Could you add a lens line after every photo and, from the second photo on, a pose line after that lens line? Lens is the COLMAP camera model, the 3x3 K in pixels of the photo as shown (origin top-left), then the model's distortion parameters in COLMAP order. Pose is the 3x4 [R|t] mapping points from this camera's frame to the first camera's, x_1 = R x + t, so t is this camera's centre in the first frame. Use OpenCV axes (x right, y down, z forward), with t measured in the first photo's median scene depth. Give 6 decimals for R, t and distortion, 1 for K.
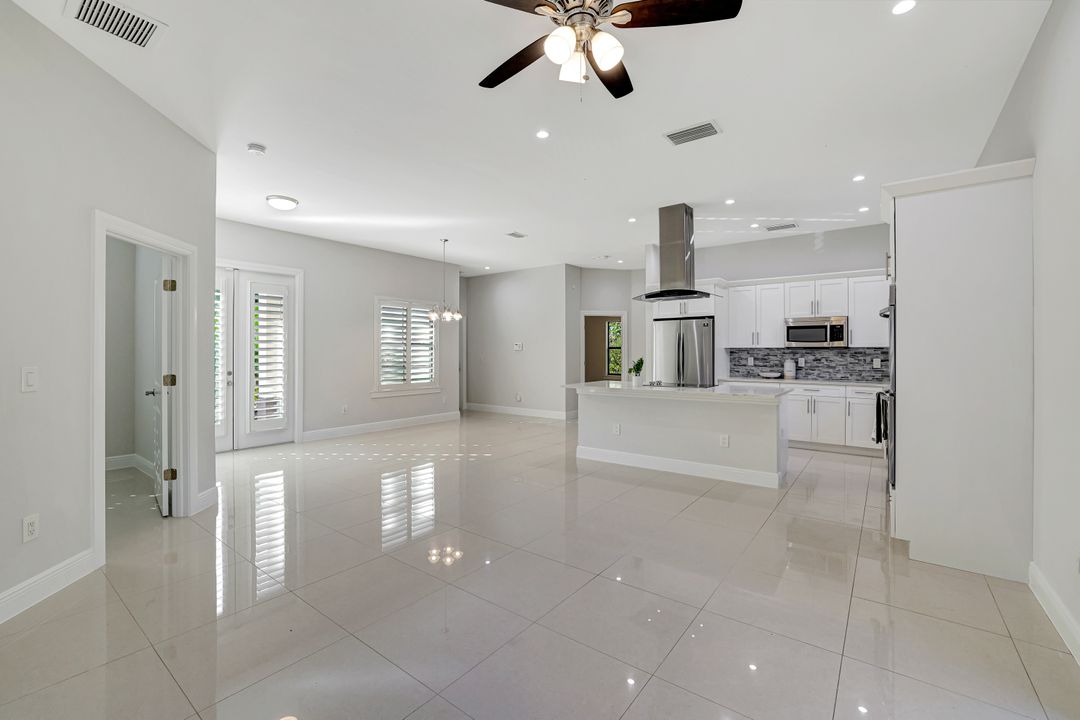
lens RADIAL K [[472.3, 0, 532.0], [0, 472.3, 356.2], [0, 0, 1]] dist [-0.019086, 0.009892]
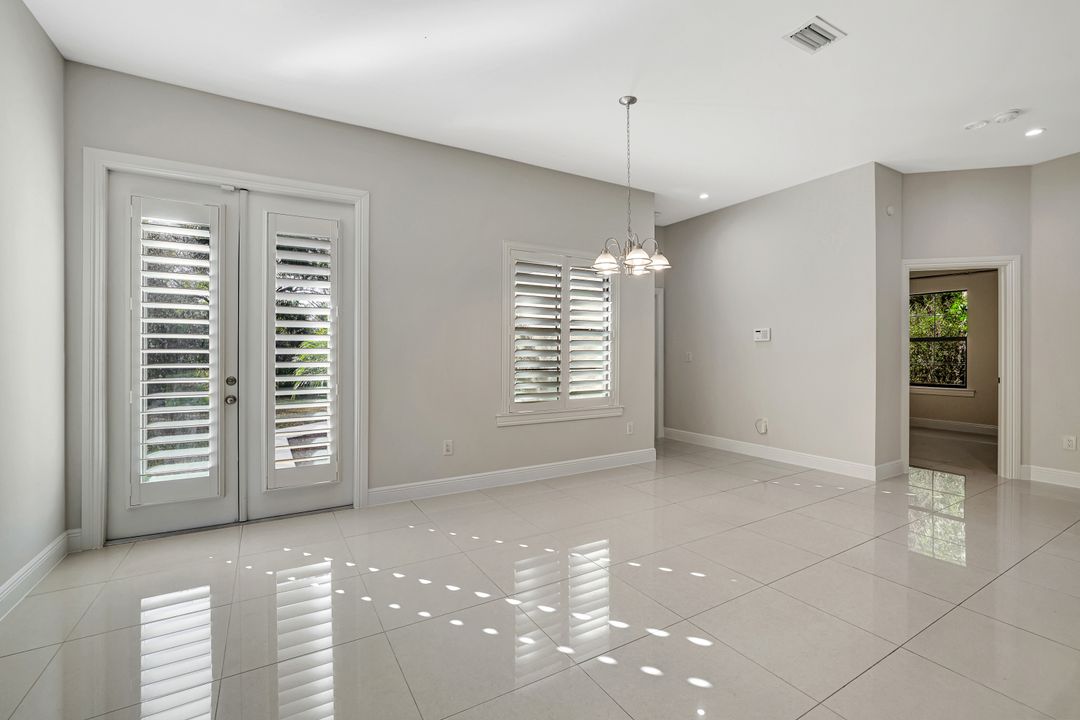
lens RADIAL K [[471.4, 0, 523.7], [0, 471.4, 356.2], [0, 0, 1]] dist [-0.048046, 0.010207]
pose [[0.921253, 0.000927, -0.388962, -0.102775], [-0.000776, 1.000000, 0.000546, 0.006351], [0.388962, -0.000202, 0.921254, 0.534911]]
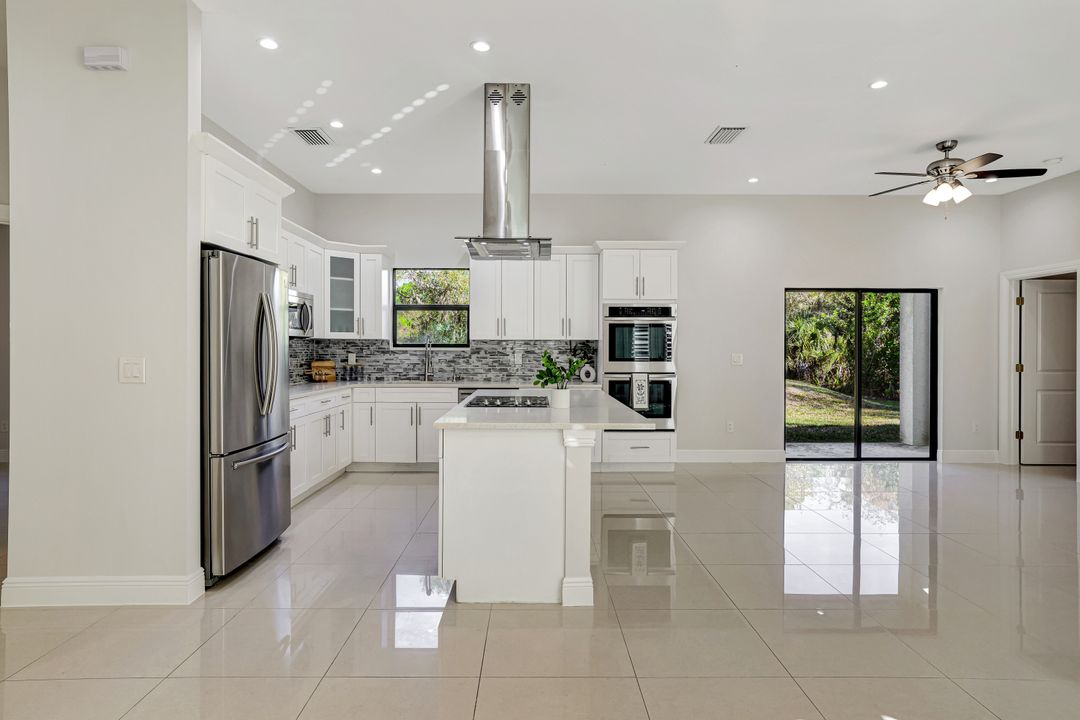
lens RADIAL K [[617.1, 0, 522.3], [0, 617.1, 351.2], [0, 0, 1]] dist [-0.001433, -0.000046]
pose [[-0.598389, -0.003784, 0.801197, -0.229696], [0.004629, 0.999956, 0.008180, -0.004295], [-0.801193, 0.008603, -0.598345, 1.098767]]
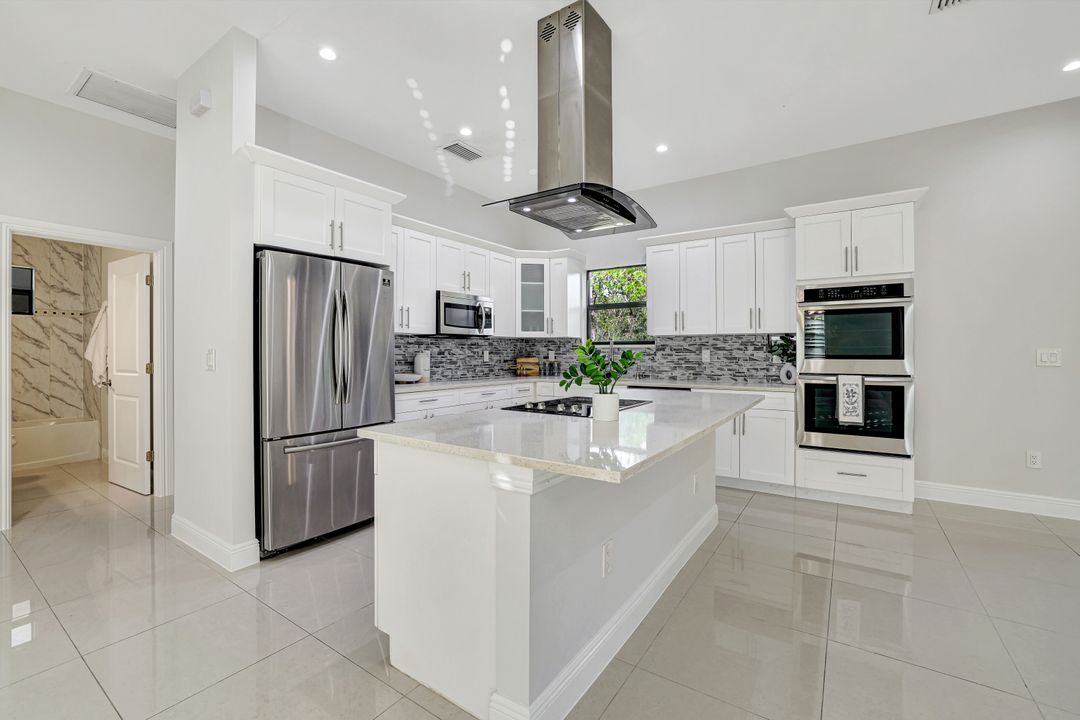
lens RADIAL K [[472.3, 0, 532.0], [0, 472.3, 356.2], [0, 0, 1]] dist [-0.019086, 0.009892]
pose [[-0.041959, -0.008735, 0.999081, -0.116416], [0.009057, 0.999917, 0.009122, 0.006767], [-0.999078, 0.009432, -0.041877, 0.813260]]
